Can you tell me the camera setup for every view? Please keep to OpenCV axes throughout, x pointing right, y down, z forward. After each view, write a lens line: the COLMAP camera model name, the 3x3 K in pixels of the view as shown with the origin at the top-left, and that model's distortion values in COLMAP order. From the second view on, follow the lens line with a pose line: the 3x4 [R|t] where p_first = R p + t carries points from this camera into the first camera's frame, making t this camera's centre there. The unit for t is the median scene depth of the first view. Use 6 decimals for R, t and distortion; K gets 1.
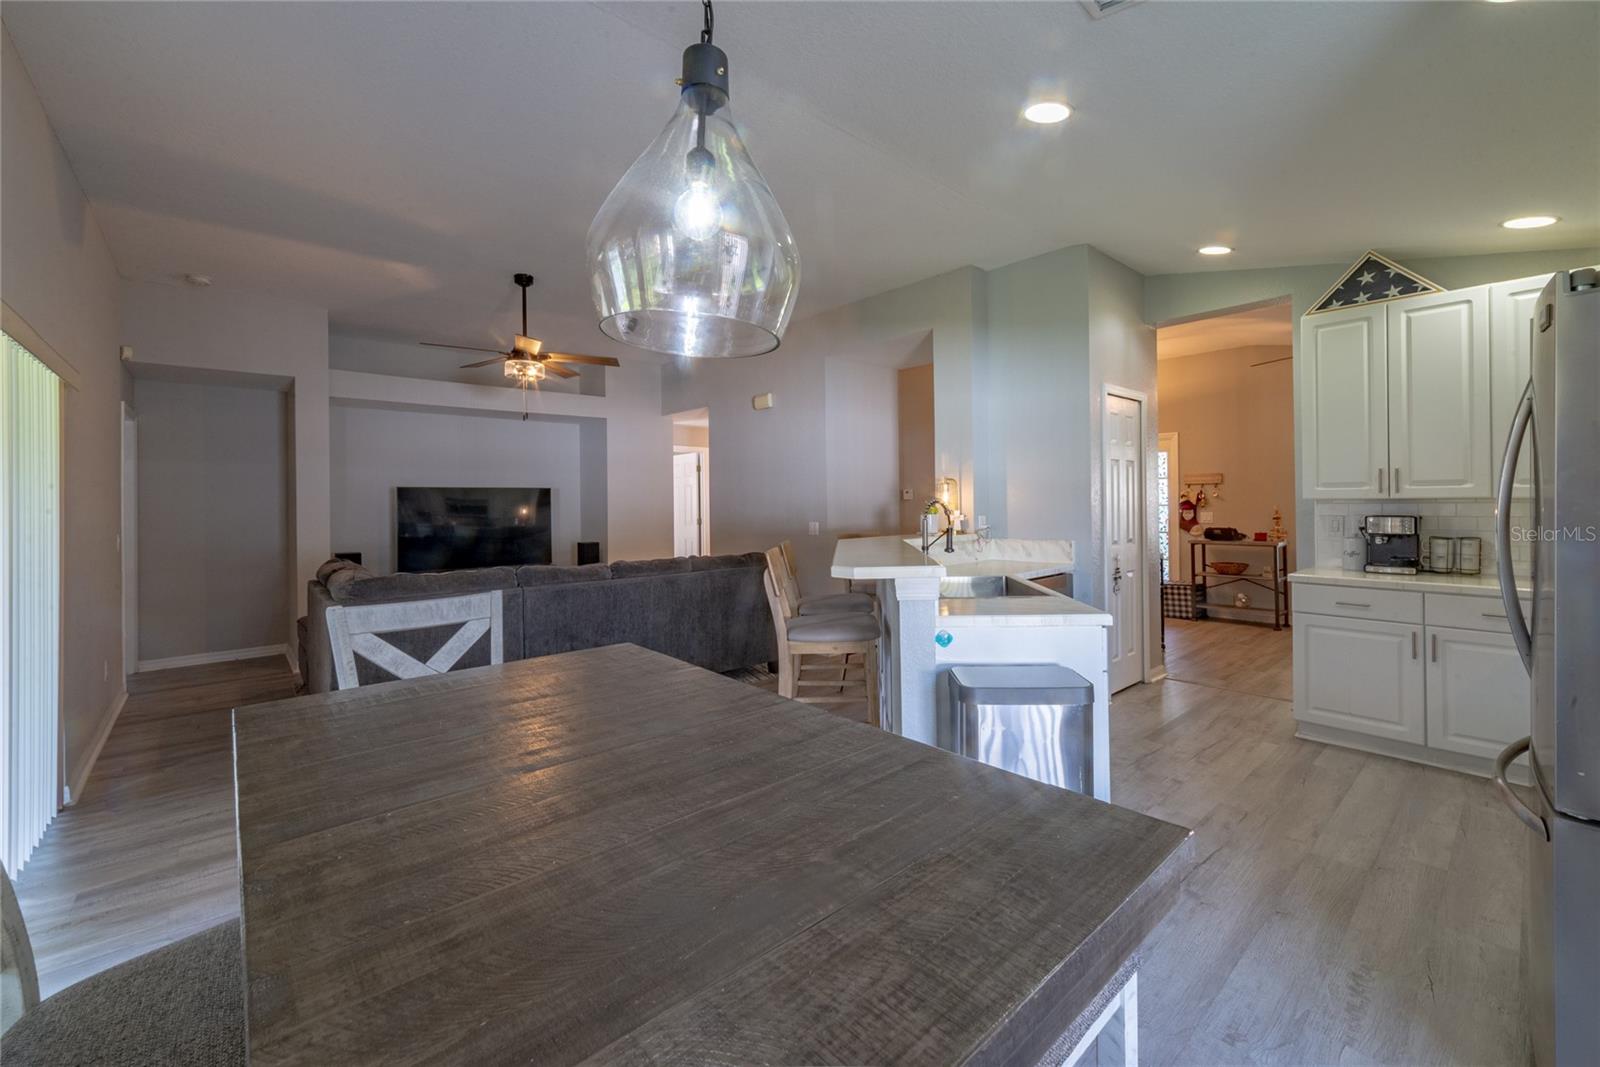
lens RADIAL K [[658.0, 0, 804.3], [0, 658.0, 499.0], [0, 0, 1]] dist [-0.000383, -0.000017]
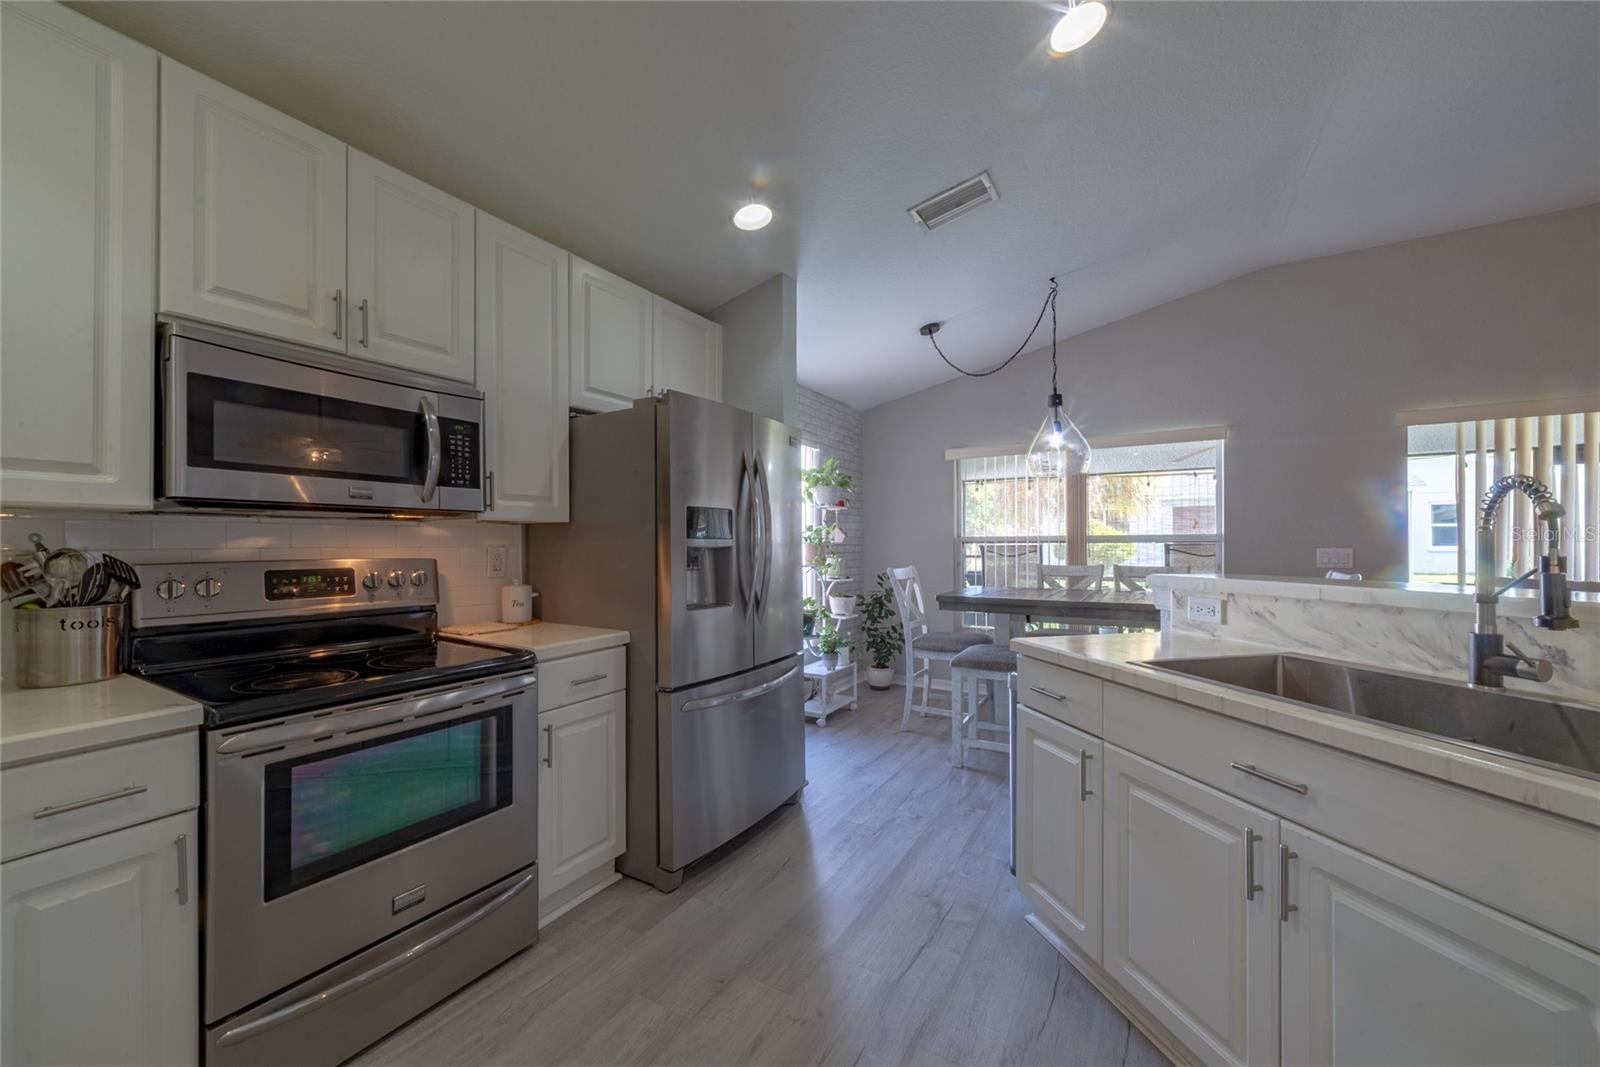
lens RADIAL K [[634.1, 0, 793.2], [0, 634.1, 542.2], [0, 0, 1]] dist [-0.000136, -0.000005]
pose [[-0.953520, 0.013724, -0.301017, 0.645857], [0.016704, 0.999834, -0.007327, 0.028619], [0.300866, -0.012014, -0.953591, 1.115705]]
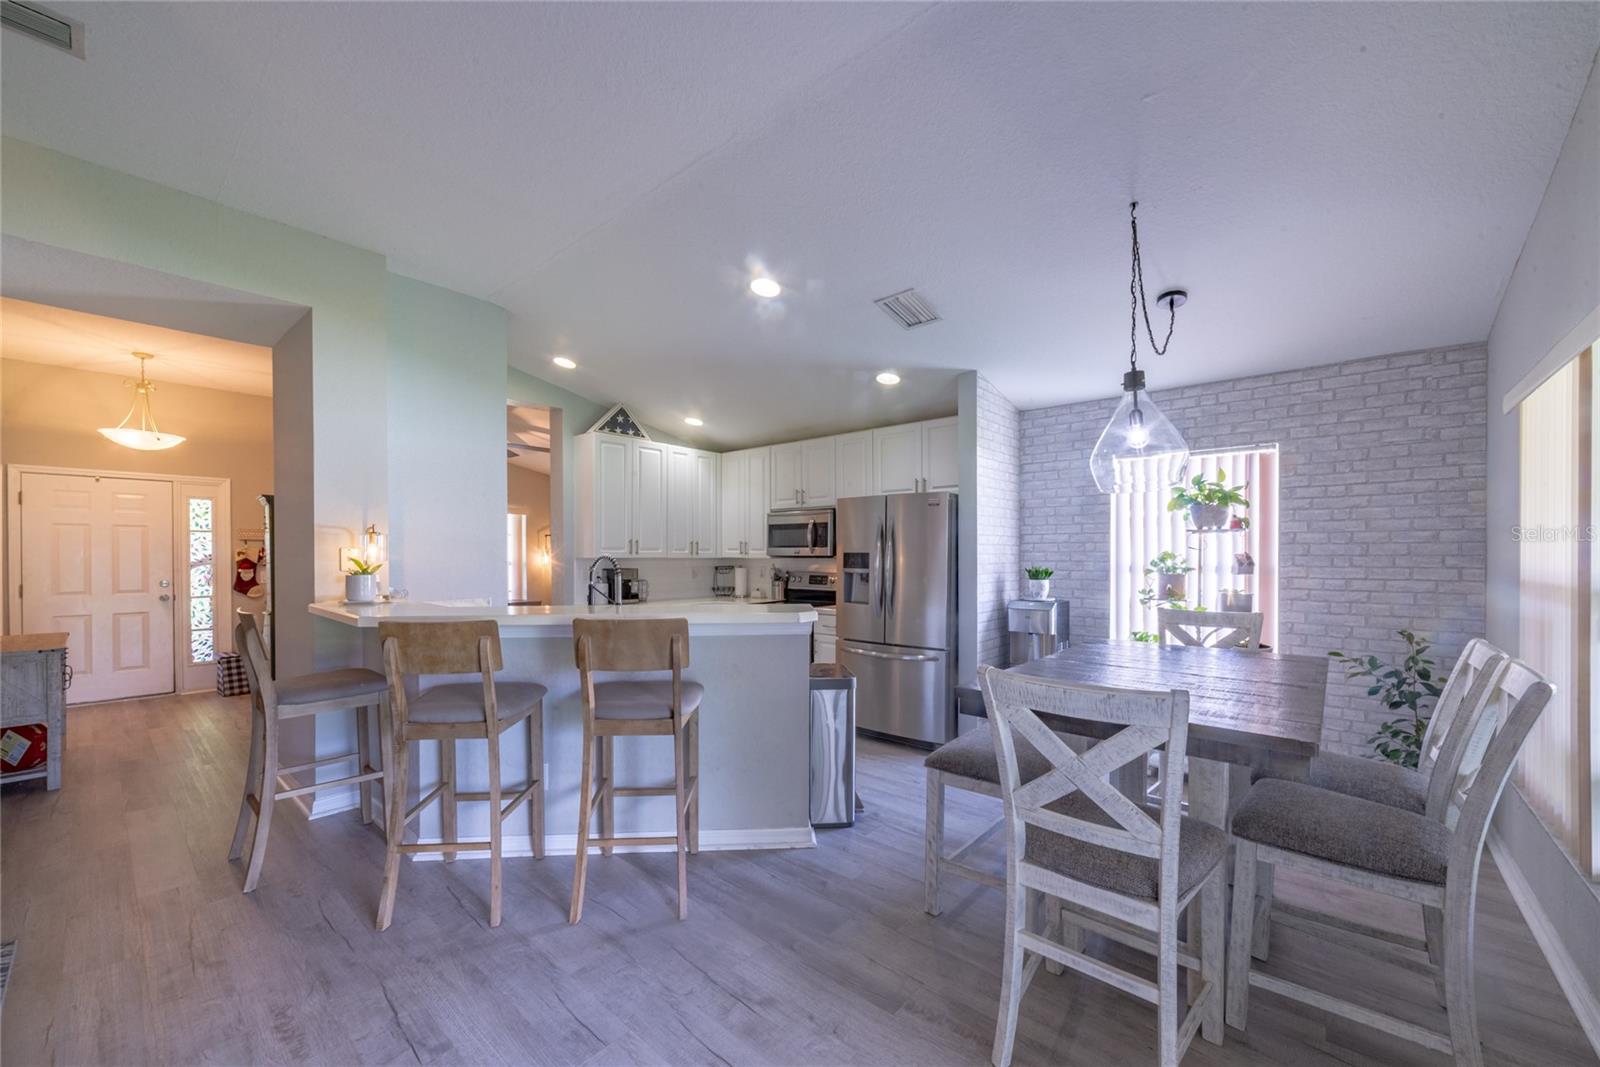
lens RADIAL K [[616.7, 0, 795.2], [0, 616.7, 559.7], [0, 0, 1]] dist [-0.000058, 0.000009]
pose [[-0.116589, 0.004581, 0.993170, -0.663705], [-0.004352, 0.999977, -0.005124, 0.010039], [-0.993171, -0.004919, -0.116566, 0.742216]]
